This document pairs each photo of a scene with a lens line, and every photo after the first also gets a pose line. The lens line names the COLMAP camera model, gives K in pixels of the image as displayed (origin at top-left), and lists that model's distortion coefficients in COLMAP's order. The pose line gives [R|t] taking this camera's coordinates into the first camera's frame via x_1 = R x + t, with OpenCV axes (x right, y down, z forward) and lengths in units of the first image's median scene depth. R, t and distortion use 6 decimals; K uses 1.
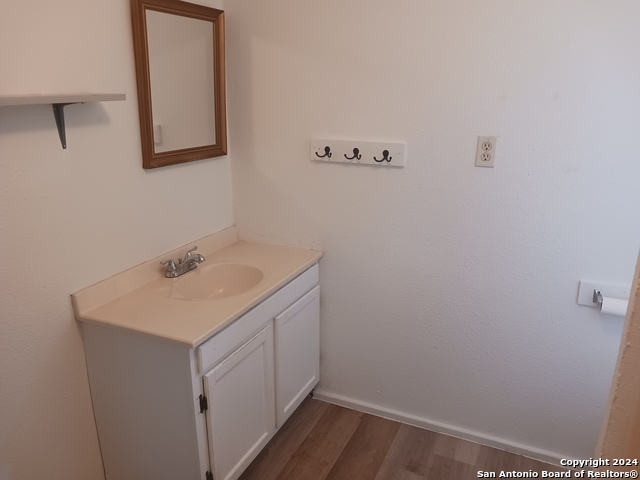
lens RADIAL K [[513.1, 0, 319.2], [0, 513.1, 247.9], [0, 0, 1]] dist [0.078678, -0.164401]
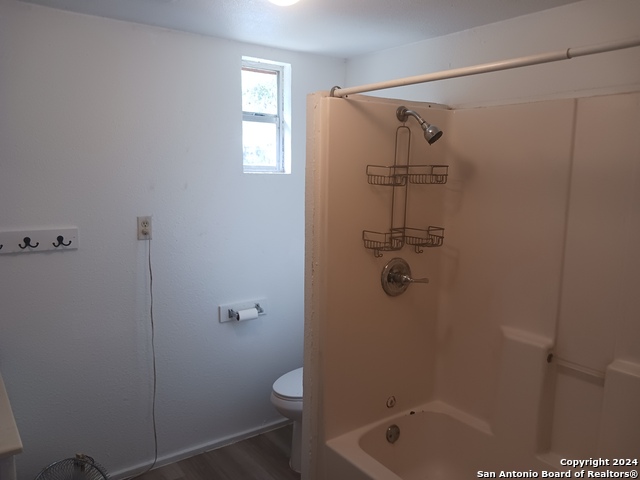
lens RADIAL K [[513.1, 0, 319.2], [0, 513.1, 247.9], [0, 0, 1]] dist [0.078678, -0.164401]
pose [[0.485959, -0.130896, 0.864124, -0.592078], [0.255920, 0.966695, 0.002511, -0.028079], [-0.835673, 0.219926, 0.503273, -0.011659]]
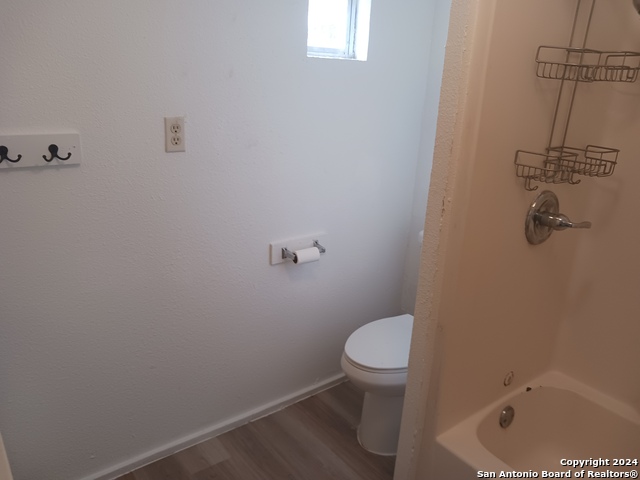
lens RADIAL K [[513.1, 0, 319.2], [0, 513.1, 247.9], [0, 0, 1]] dist [0.078678, -0.164401]
pose [[0.456936, -0.275641, 0.845714, -0.370068], [0.227795, 0.955330, 0.188291, -0.109696], [-0.859837, 0.106612, 0.499314, 0.358399]]
